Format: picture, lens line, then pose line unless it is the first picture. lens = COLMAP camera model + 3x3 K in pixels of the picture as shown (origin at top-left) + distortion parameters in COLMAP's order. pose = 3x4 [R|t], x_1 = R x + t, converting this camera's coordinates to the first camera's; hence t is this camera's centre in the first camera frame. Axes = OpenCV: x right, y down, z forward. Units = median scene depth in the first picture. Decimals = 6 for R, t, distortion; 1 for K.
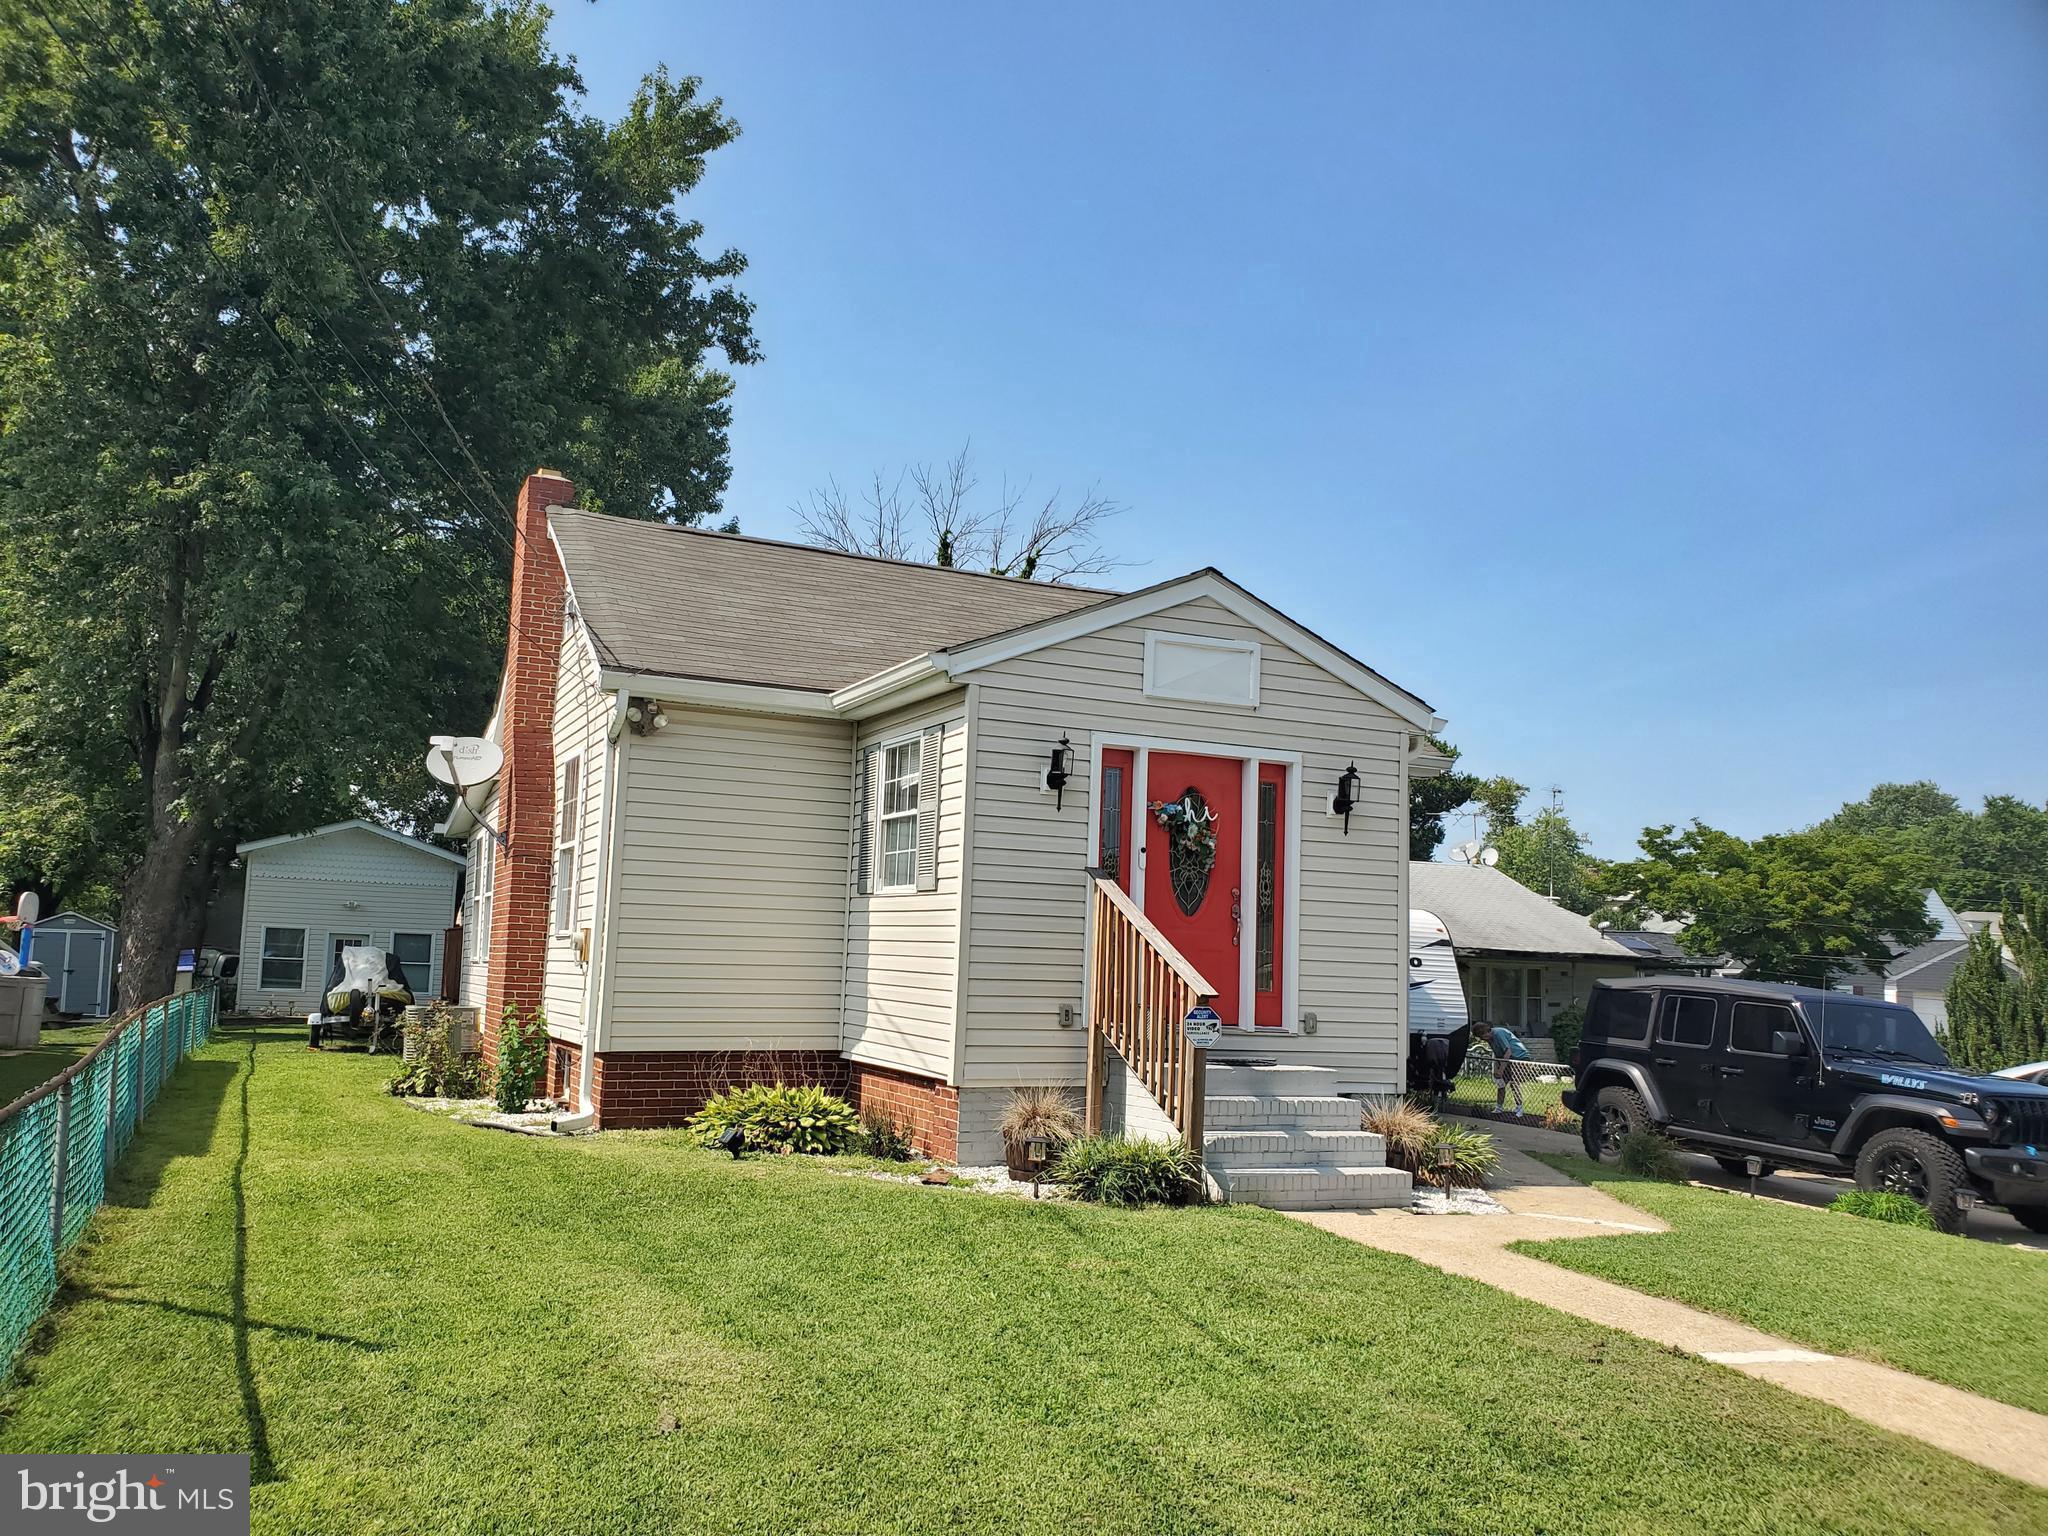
lens RADIAL K [[1569.4, 0, 1006.1], [0, 1569.4, 810.7], [0, 0, 1]] dist [0.051397, -0.065608]
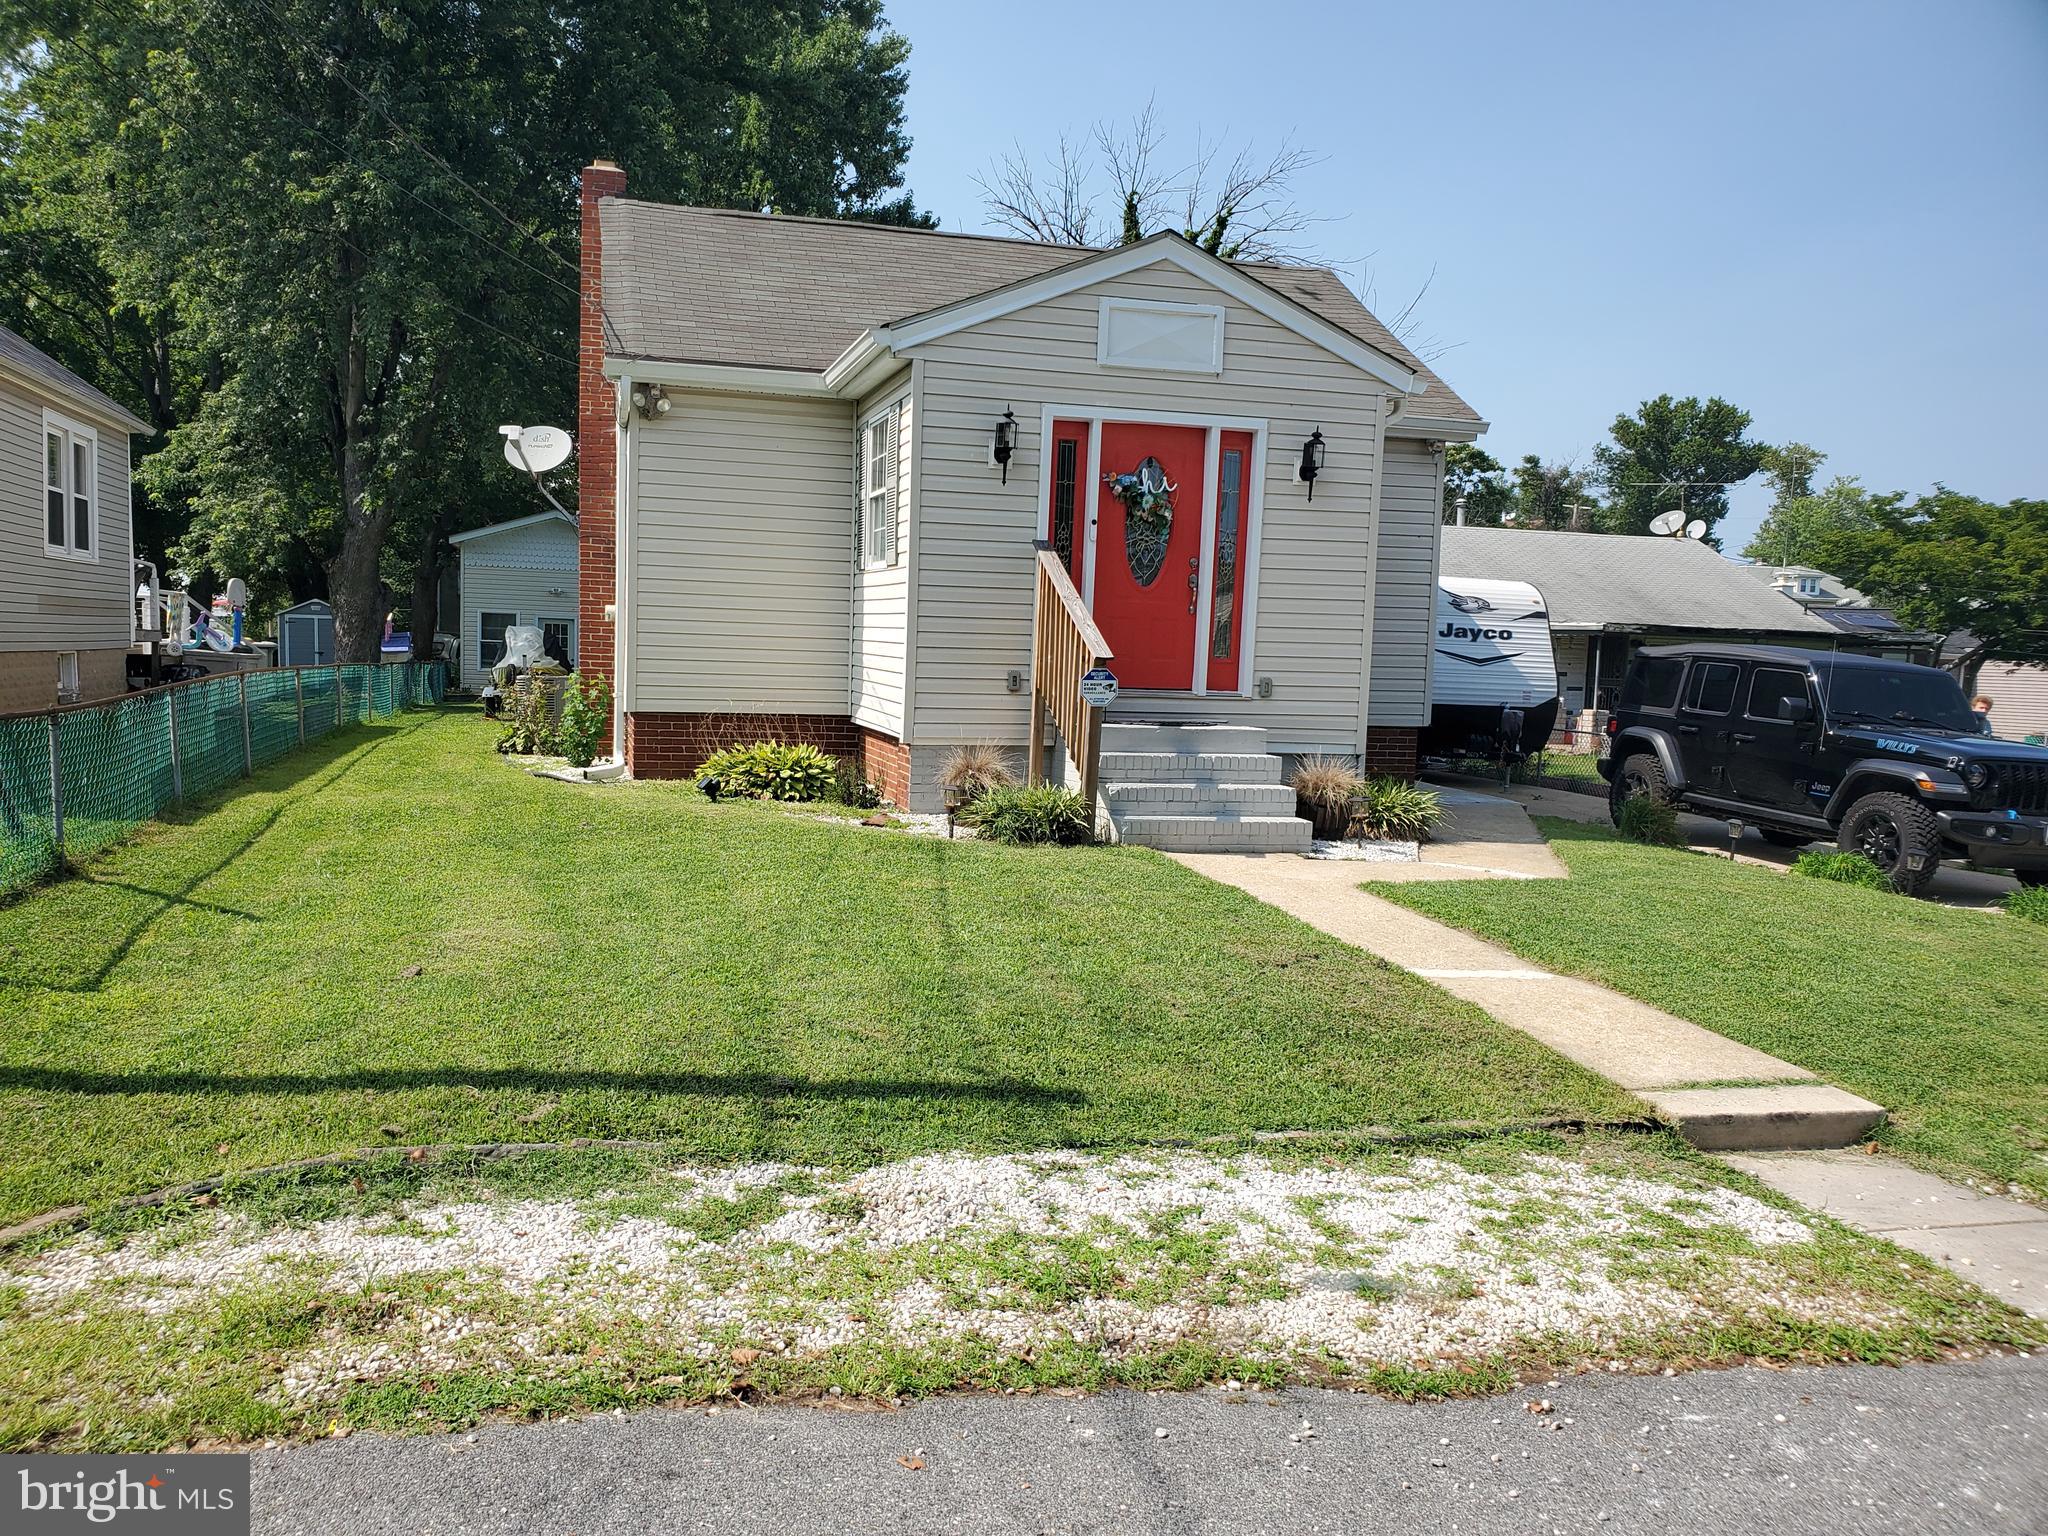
lens RADIAL K [[1569.4, 0, 1006.1], [0, 1569.4, 810.7], [0, 0, 1]] dist [0.051397, -0.065608]
pose [[0.985500, 0.013975, -0.169101, 0.199408], [0.019273, 0.980933, 0.193389, 0.010669], [0.168580, -0.193844, 0.966440, -0.051006]]
